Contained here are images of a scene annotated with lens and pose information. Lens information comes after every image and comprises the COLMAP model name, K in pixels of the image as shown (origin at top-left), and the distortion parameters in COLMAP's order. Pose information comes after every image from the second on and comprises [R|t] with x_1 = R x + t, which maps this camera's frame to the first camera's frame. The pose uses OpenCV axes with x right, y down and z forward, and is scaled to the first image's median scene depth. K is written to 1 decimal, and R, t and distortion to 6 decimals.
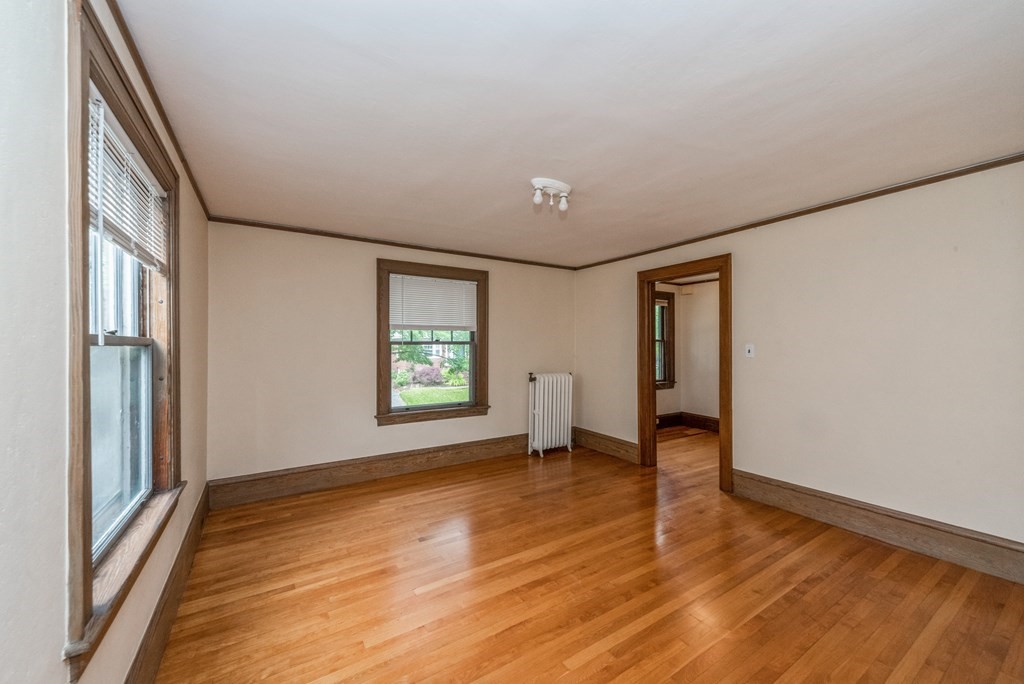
lens RADIAL K [[385.0, 0, 496.2], [0, 385.0, 340.9], [0, 0, 1]] dist [0.000915, 0.000020]
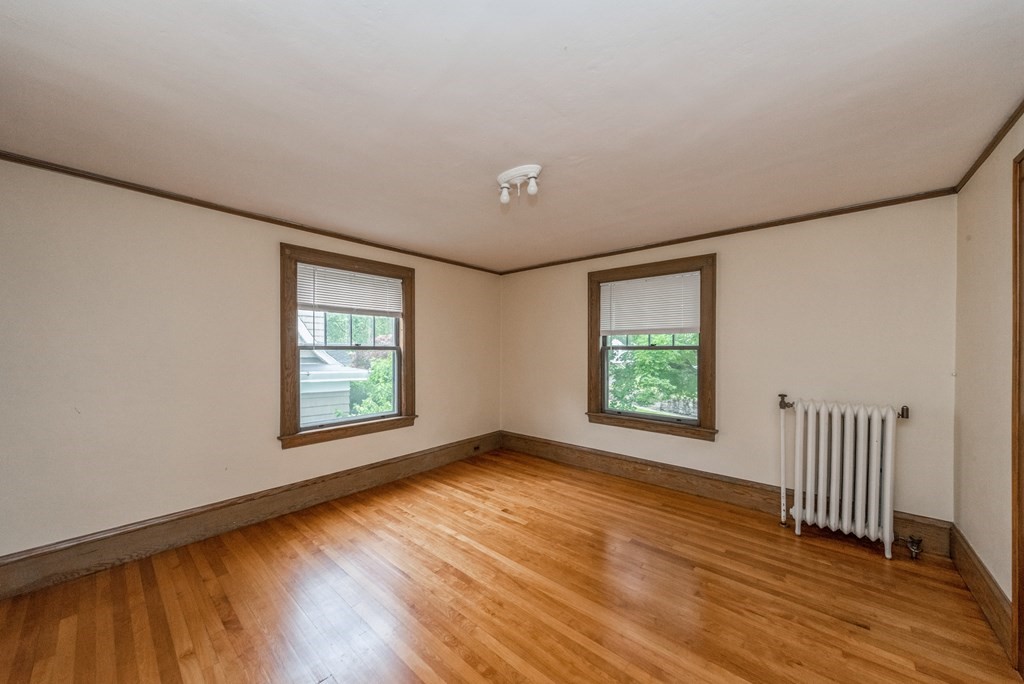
lens RADIAL K [[355.9, 0, 519.2], [0, 355.9, 347.4], [0, 0, 1]] dist [0.000097, -0.000031]
pose [[0.314978, -0.002376, -0.949096, 0.614672], [0.007323, 0.999973, -0.000073, 0.002215], [0.949071, -0.006927, 0.314987, 0.481137]]
